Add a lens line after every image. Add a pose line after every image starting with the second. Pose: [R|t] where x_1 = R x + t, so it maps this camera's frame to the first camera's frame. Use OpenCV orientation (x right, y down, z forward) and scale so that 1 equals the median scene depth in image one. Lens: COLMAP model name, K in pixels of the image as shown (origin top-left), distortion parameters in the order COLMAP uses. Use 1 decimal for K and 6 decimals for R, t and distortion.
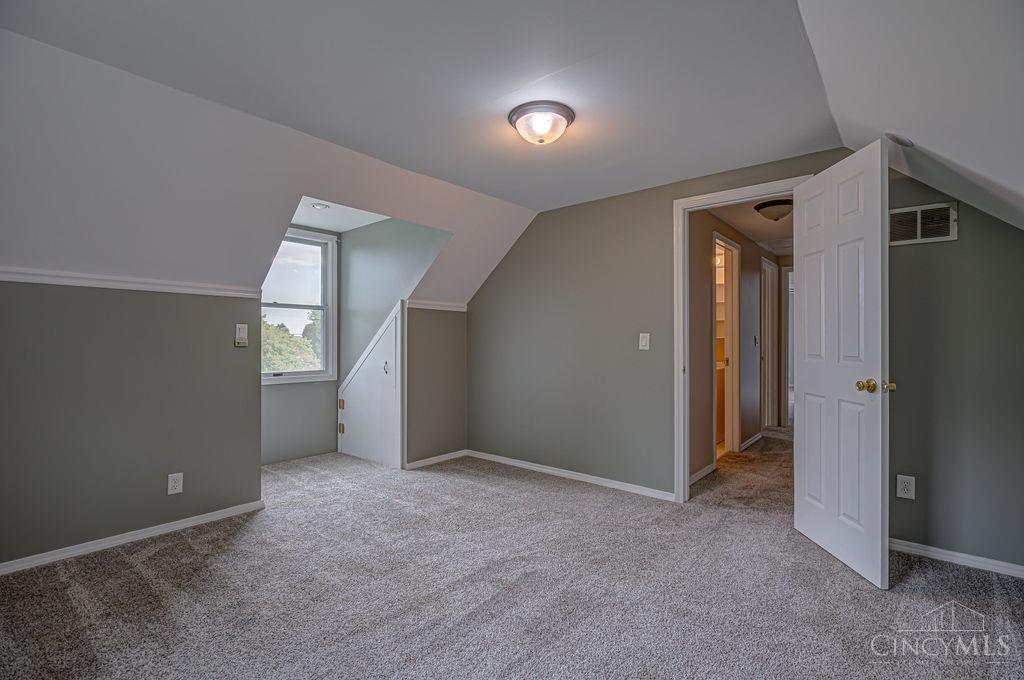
lens RADIAL K [[472.5, 0, 515.4], [0, 472.5, 339.2], [0, 0, 1]] dist [-0.003678, -0.000249]
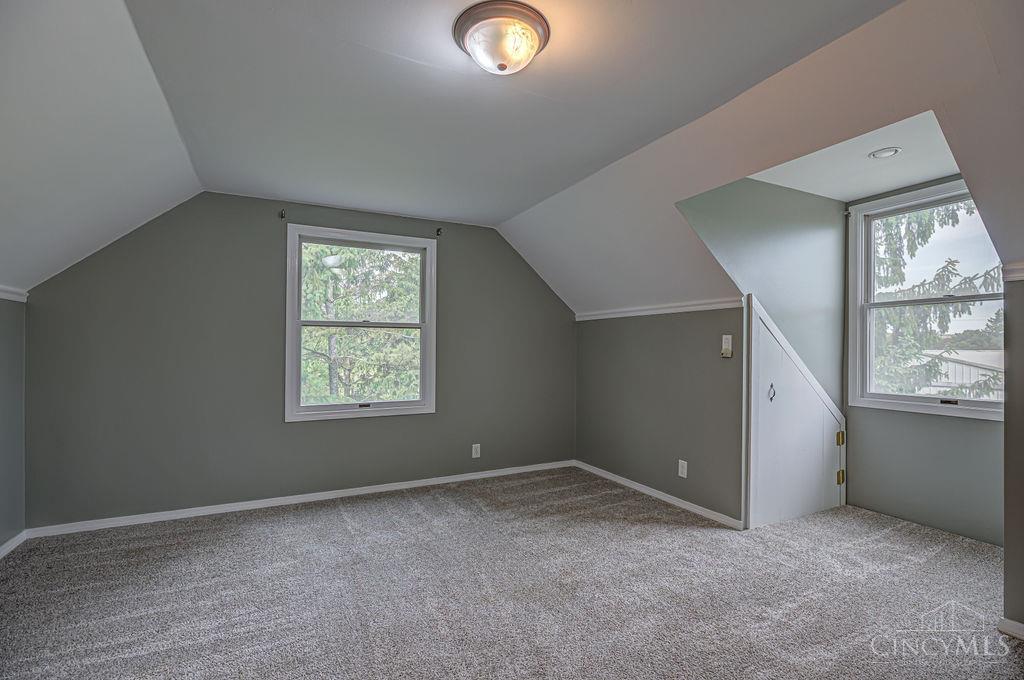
lens RADIAL K [[472.5, 0, 514.8], [0, 472.5, 348.6], [0, 0, 1]] dist [-0.003678, -0.000249]
pose [[-0.399170, 0.000467, -0.916877, 0.561520], [0.003848, 0.999992, -0.001165, -0.004257], [0.916869, -0.003993, -0.399169, 1.079154]]
